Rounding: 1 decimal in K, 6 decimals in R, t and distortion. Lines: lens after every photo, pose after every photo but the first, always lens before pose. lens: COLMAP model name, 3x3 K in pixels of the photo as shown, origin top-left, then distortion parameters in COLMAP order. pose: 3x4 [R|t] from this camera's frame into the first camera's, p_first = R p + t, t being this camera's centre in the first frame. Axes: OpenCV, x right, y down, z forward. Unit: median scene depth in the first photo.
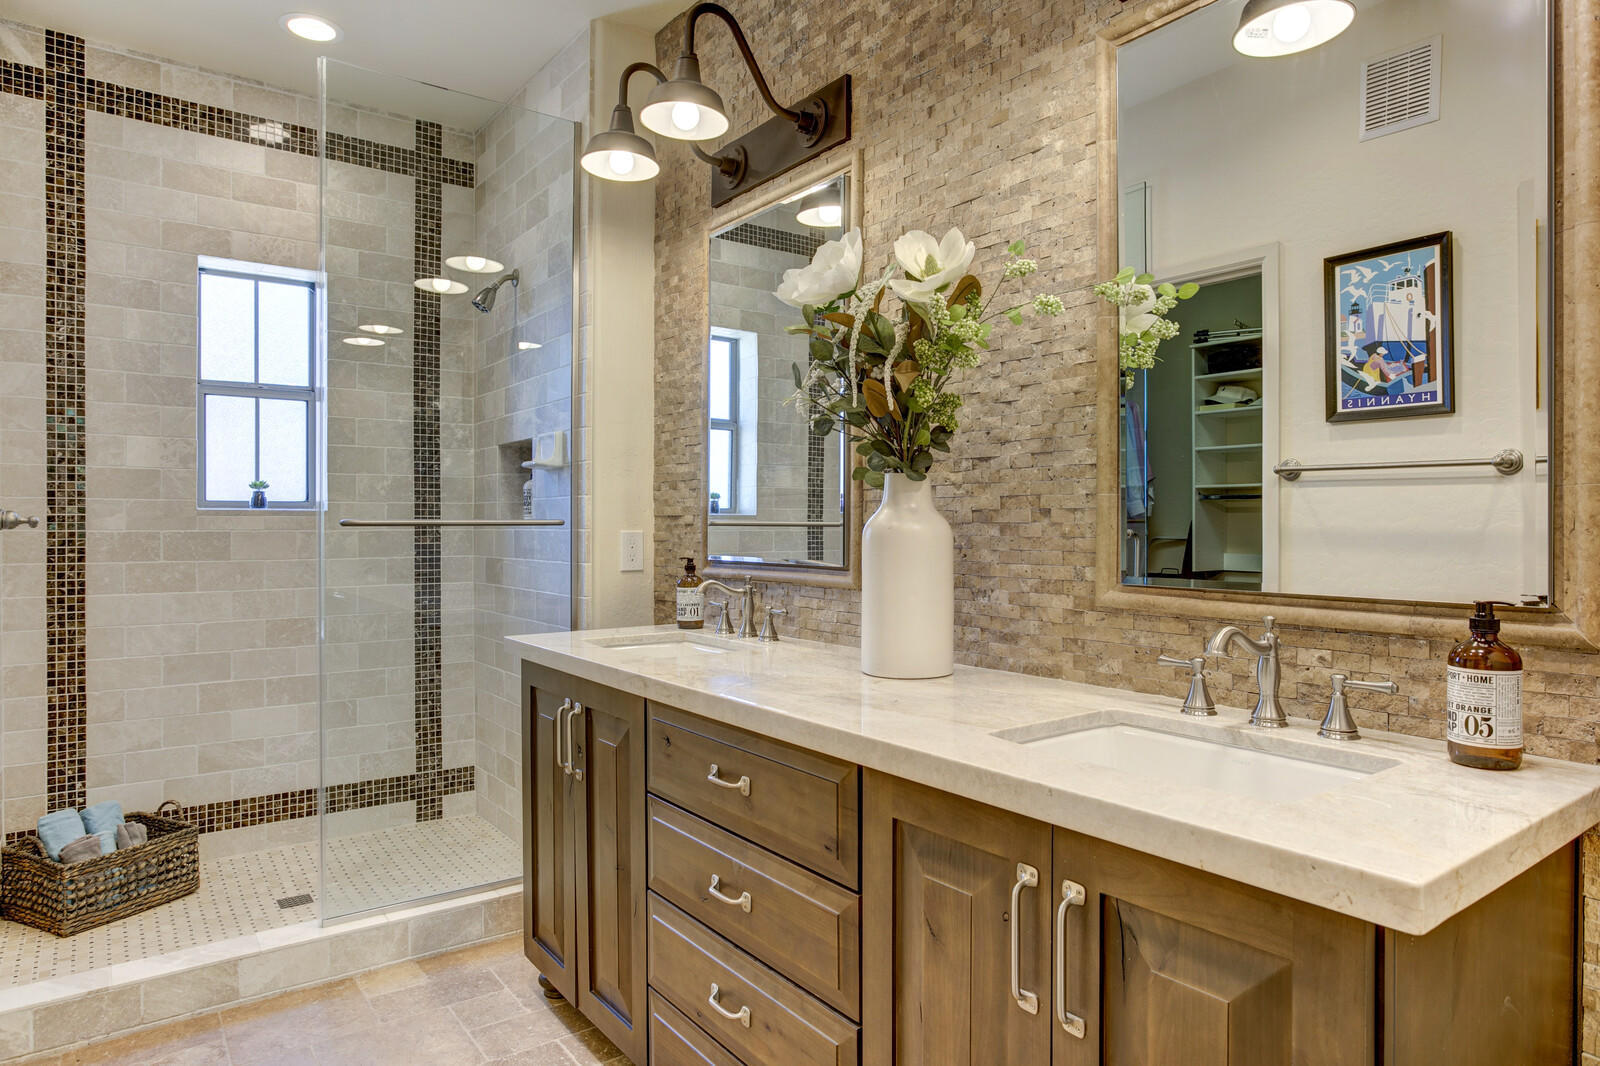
lens RADIAL K [[941.0, 0, 793.7], [0, 941.0, 530.9], [0, 0, 1]] dist [-0.028665, 0.003148]
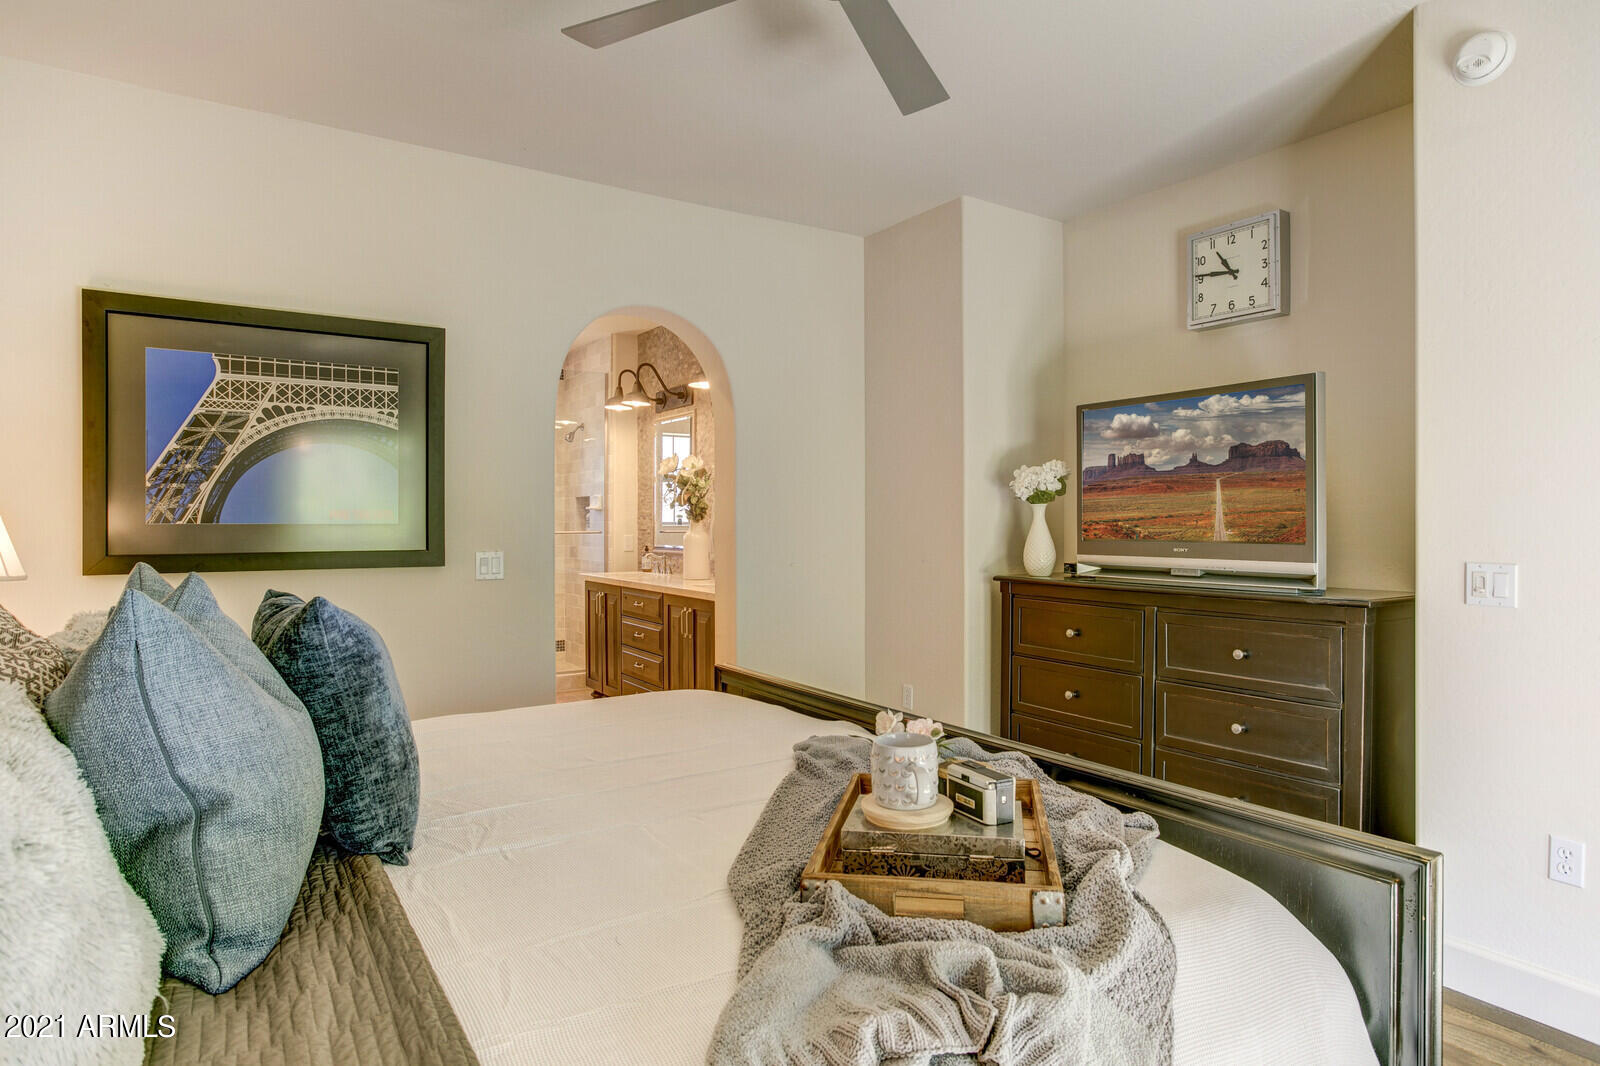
lens RADIAL K [[923.0, 0, 803.0], [0, 923.0, 524.9], [0, 0, 1]] dist [-0.012337, 0.005872]
pose [[0.998491, -0.004334, -0.054747, 0.430063], [0.004232, 0.999989, -0.001995, -0.020576], [0.054755, 0.001760, 0.998498, -1.443098]]
